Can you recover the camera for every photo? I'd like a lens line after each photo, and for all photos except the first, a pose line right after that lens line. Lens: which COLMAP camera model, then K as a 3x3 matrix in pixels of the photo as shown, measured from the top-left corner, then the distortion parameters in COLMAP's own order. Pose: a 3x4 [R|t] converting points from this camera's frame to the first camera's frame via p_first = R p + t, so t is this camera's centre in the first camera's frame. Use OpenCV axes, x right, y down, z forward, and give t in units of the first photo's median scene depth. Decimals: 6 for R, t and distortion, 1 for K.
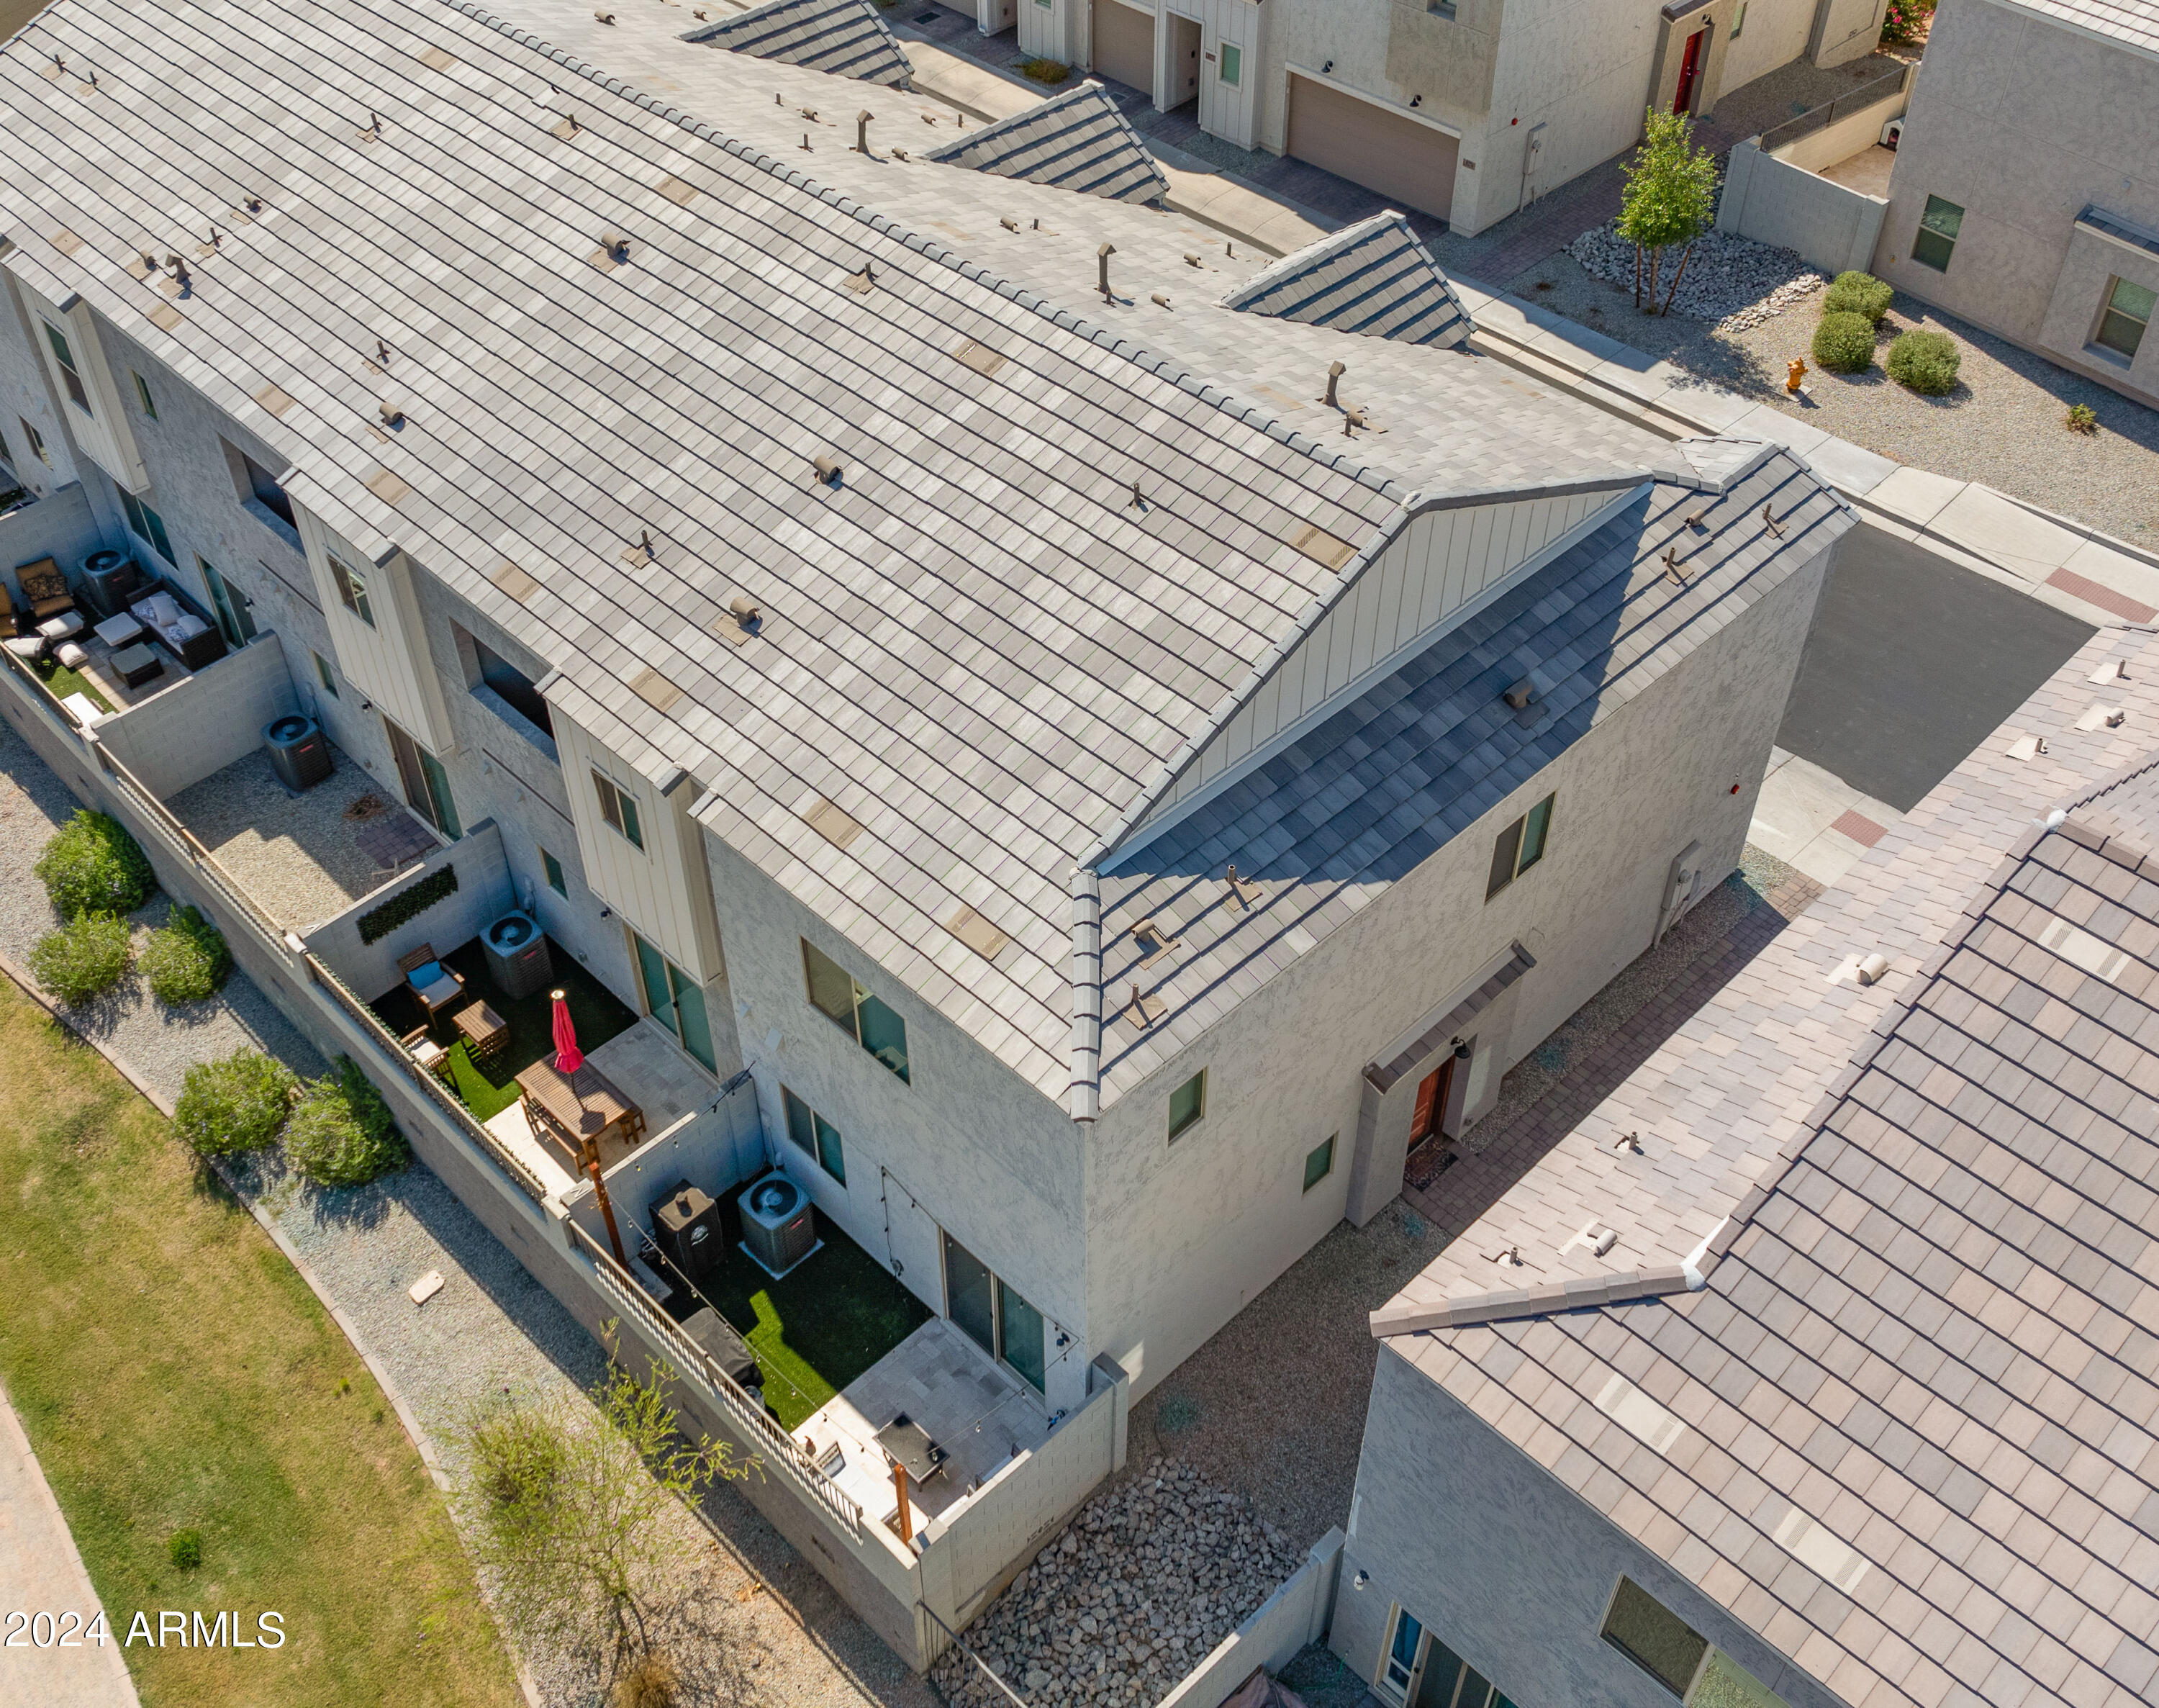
lens RADIAL K [[2111.7, 0, 1061.0], [0, 2111.7, 849.7], [0, 0, 1]] dist [-0.022942, 0.000000]
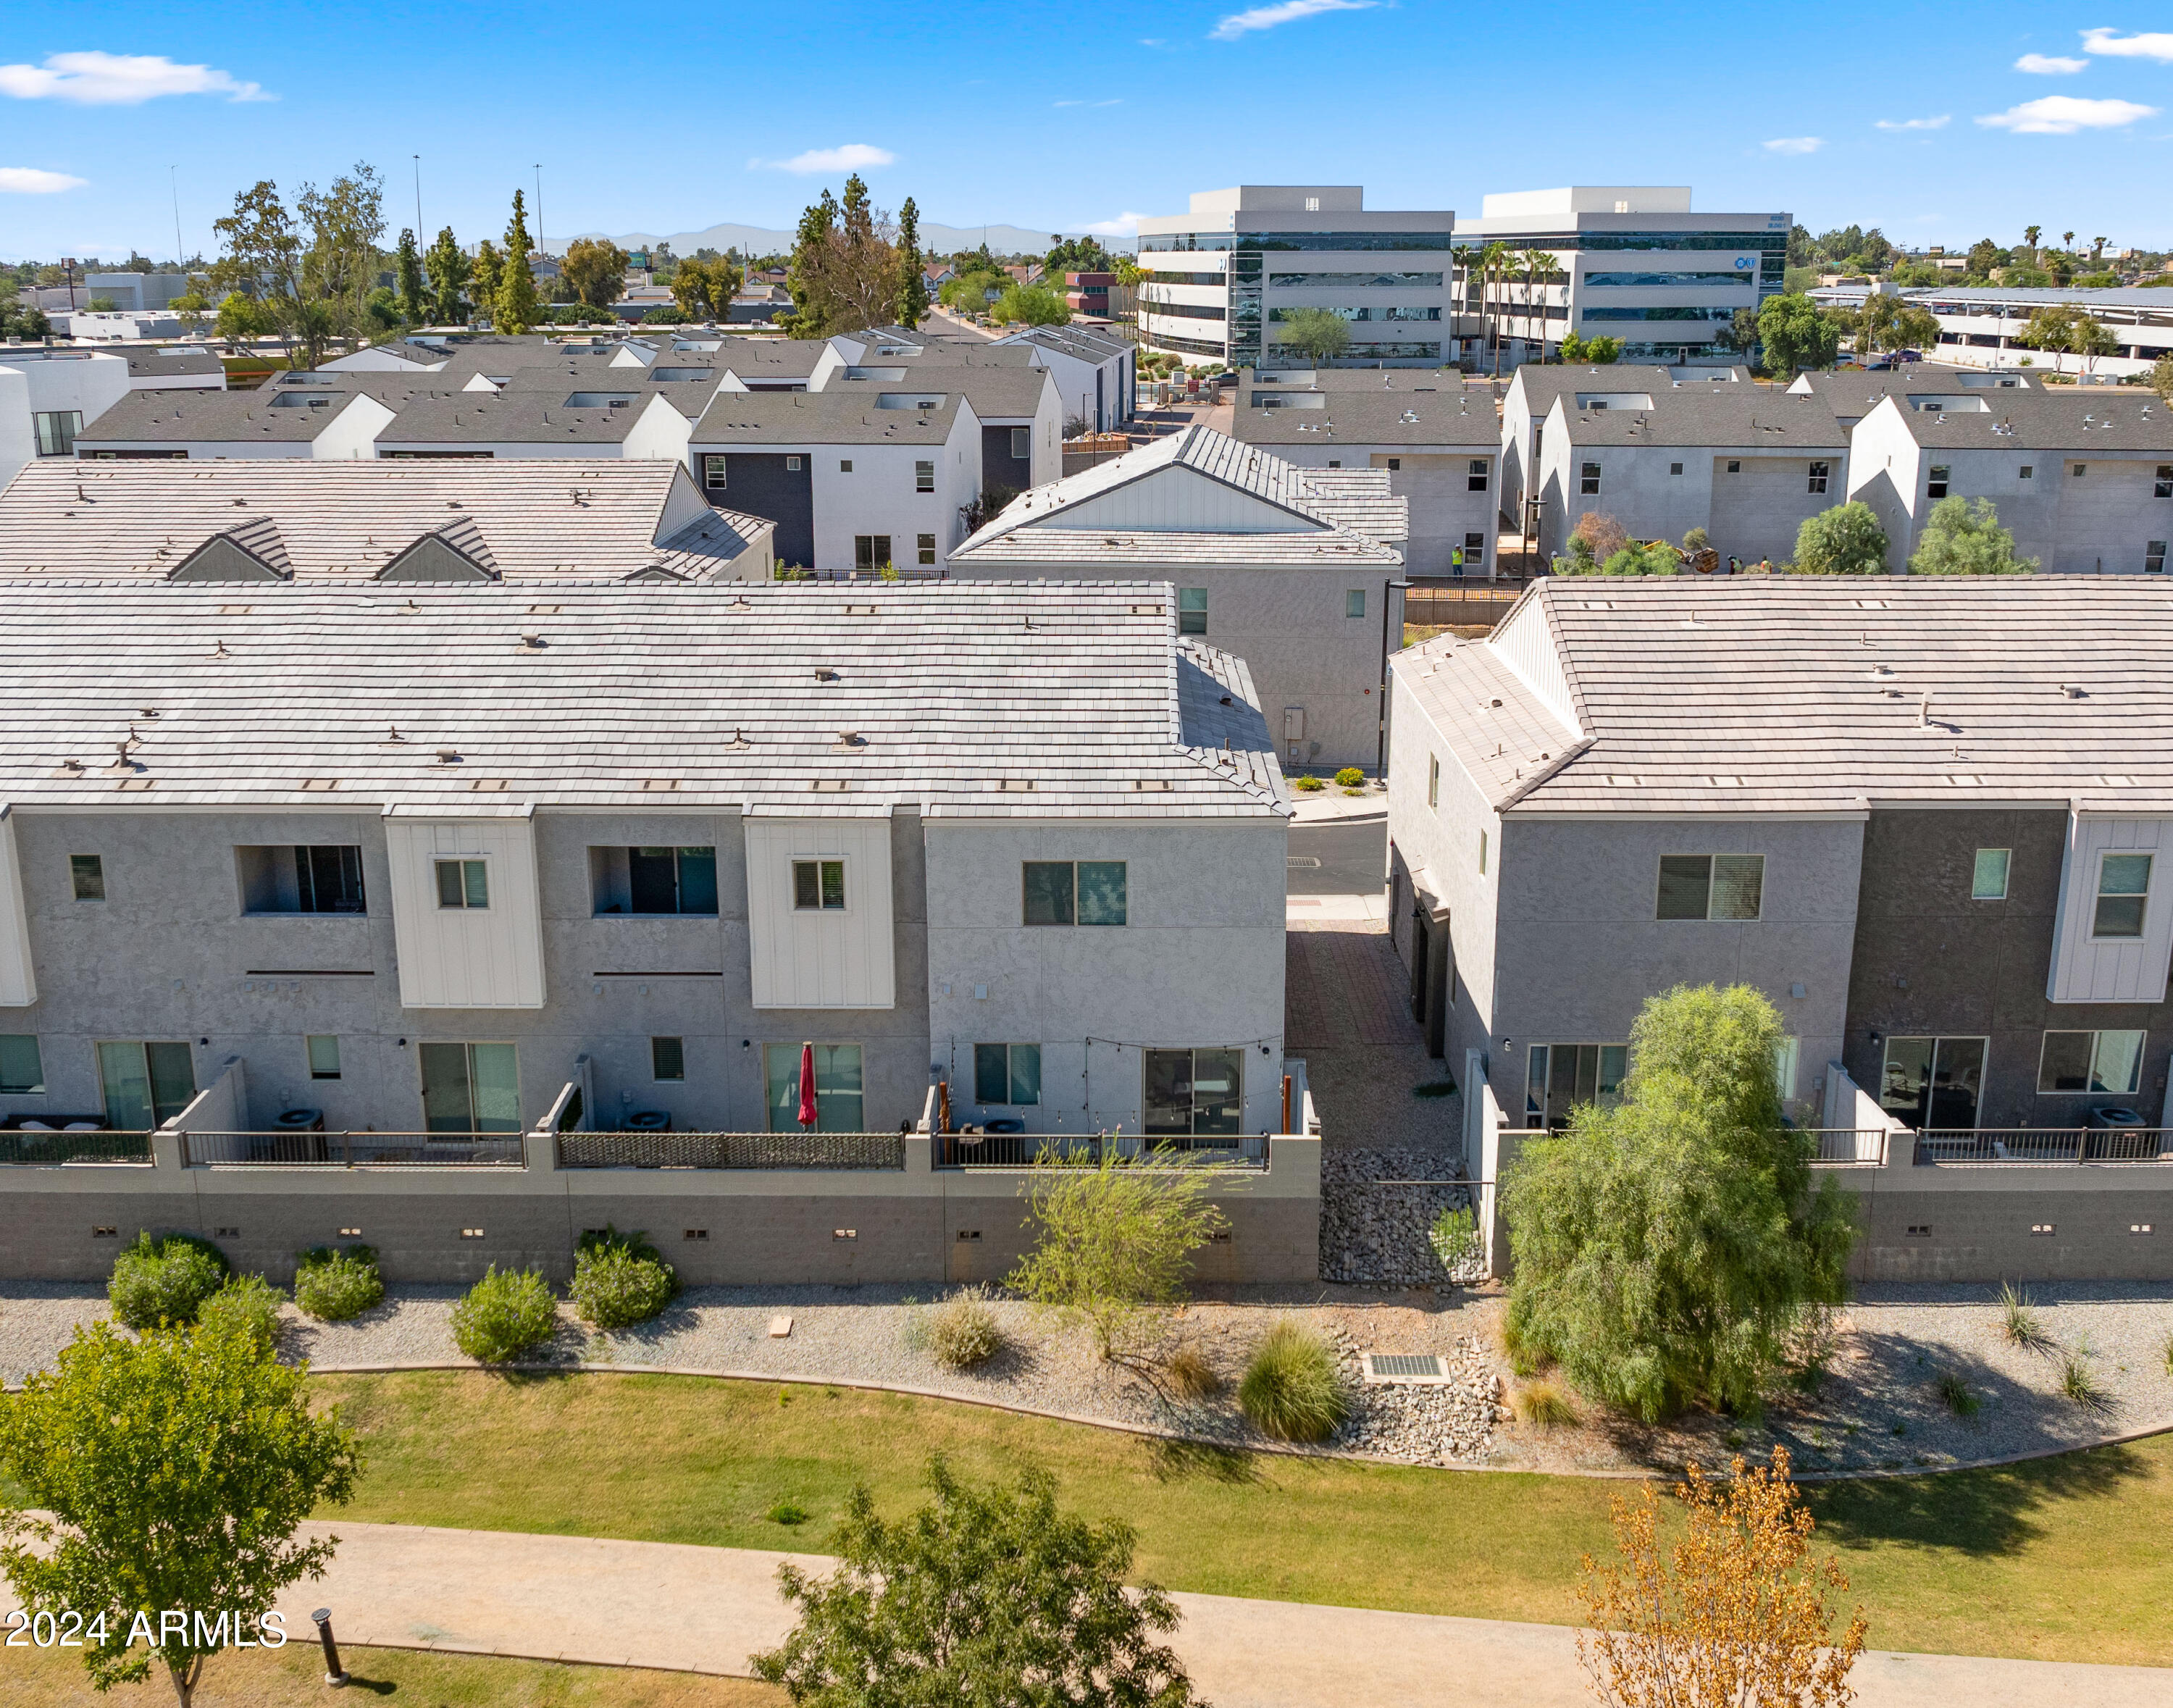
lens RADIAL K [[2125.3, 0, 1090.1], [0, 2125.3, 845.1], [0, 0, 1]] dist [-0.022942, 0.000000]
pose [[0.713367, -0.186505, 0.675517, -0.952615], [0.490144, 0.821725, -0.290735, 0.425381], [-0.500865, 0.538502, 0.677606, -0.058782]]
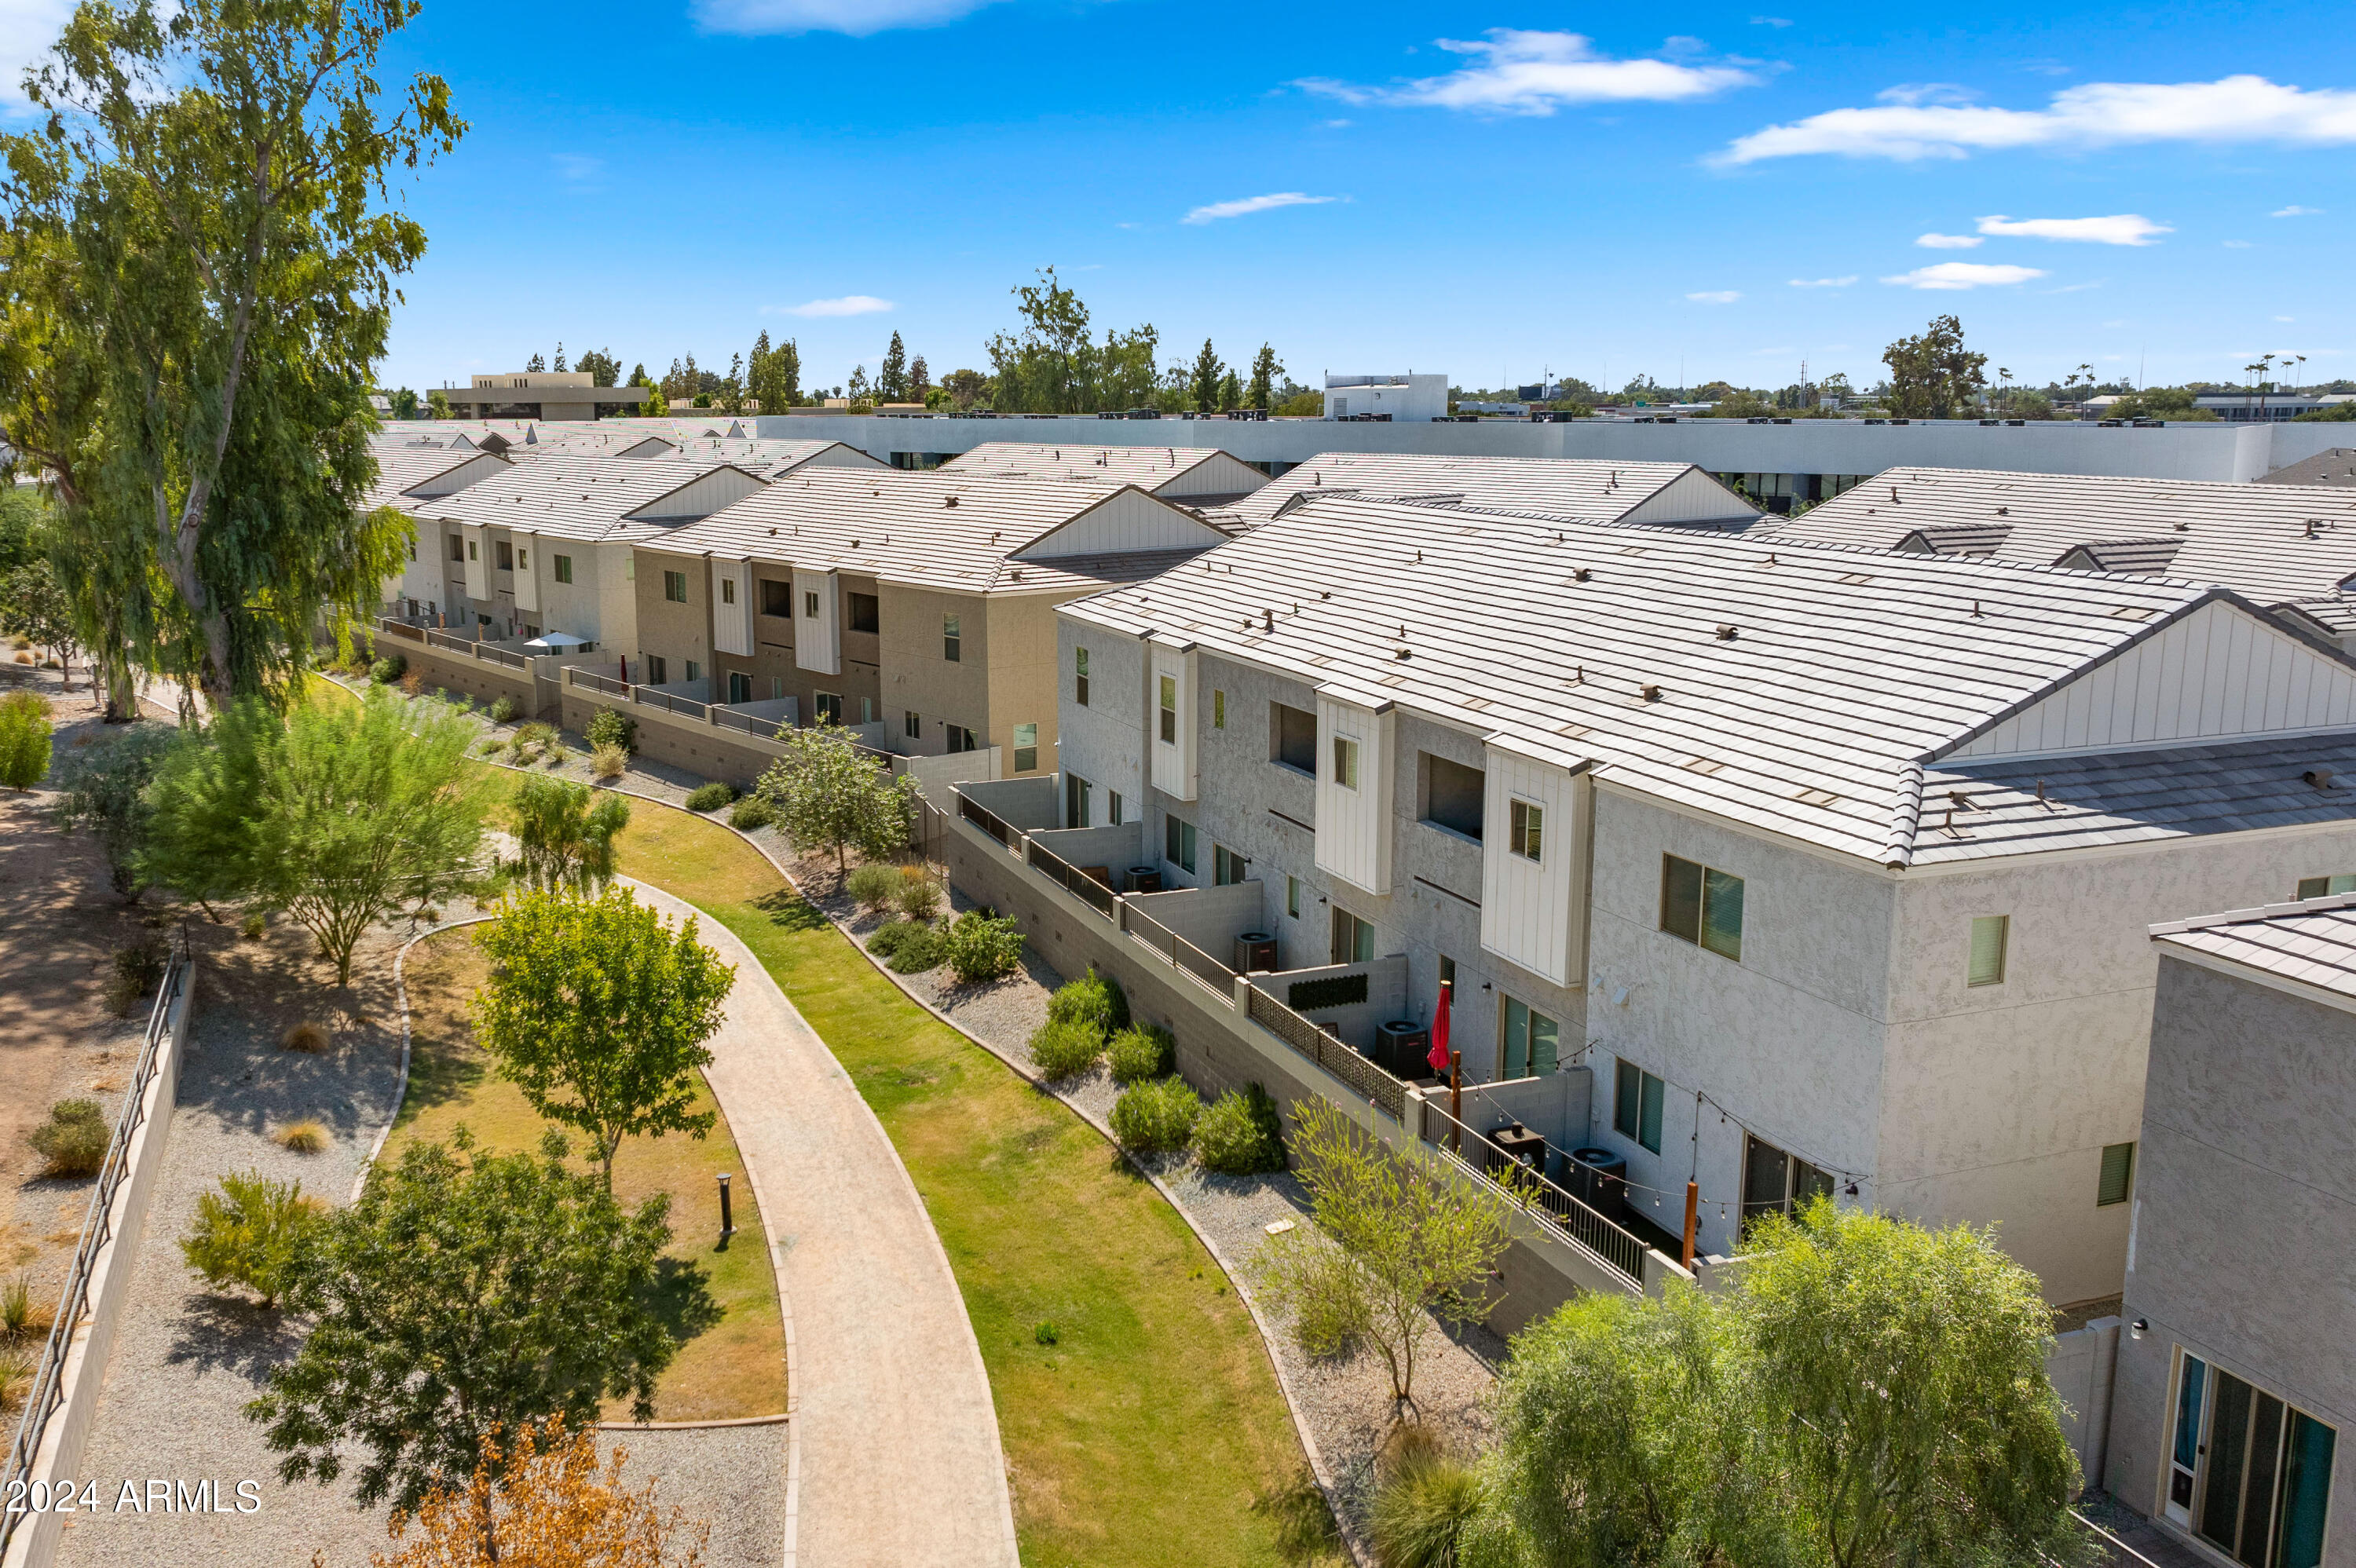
lens RADIAL K [[1947.1, 0, 1120.1], [0, 1947.1, 795.7], [0, 0, 1]] dist [-0.016286, -0.009121]
pose [[0.915548, 0.080787, -0.394012, 0.029150], [-0.279957, 0.831364, -0.480061, 0.563141], [0.288785, 0.549825, 0.783770, -0.021217]]
